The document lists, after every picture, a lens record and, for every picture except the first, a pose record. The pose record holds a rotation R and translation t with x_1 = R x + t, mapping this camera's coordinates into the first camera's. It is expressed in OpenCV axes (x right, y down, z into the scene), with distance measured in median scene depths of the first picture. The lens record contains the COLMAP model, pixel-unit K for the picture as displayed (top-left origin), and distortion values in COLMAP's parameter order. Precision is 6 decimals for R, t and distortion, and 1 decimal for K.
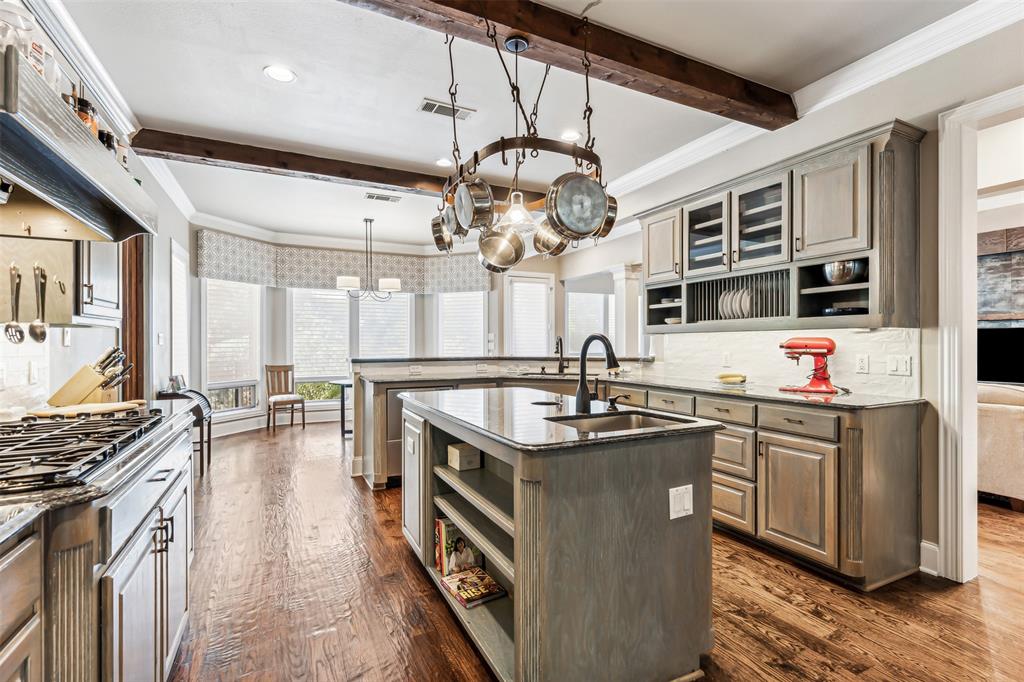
lens RADIAL K [[469.2, 0, 514.2], [0, 469.2, 337.6], [0, 0, 1]] dist [-0.005996, -0.000320]
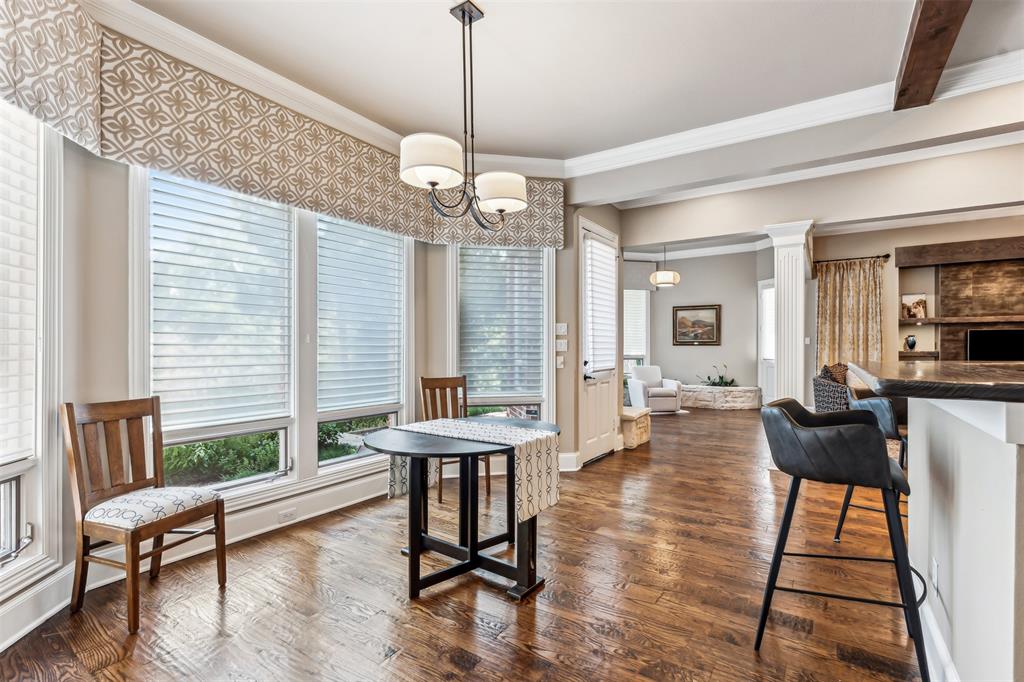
lens RADIAL K [[469.2, 0, 510.8], [0, 469.2, 342.7], [0, 0, 1]] dist [-0.005996, -0.000320]
pose [[0.864359, 0.007402, 0.502821, -0.424458], [-0.006012, 0.999972, -0.004386, 0.019279], [-0.502840, 0.000768, 0.864379, 0.586886]]
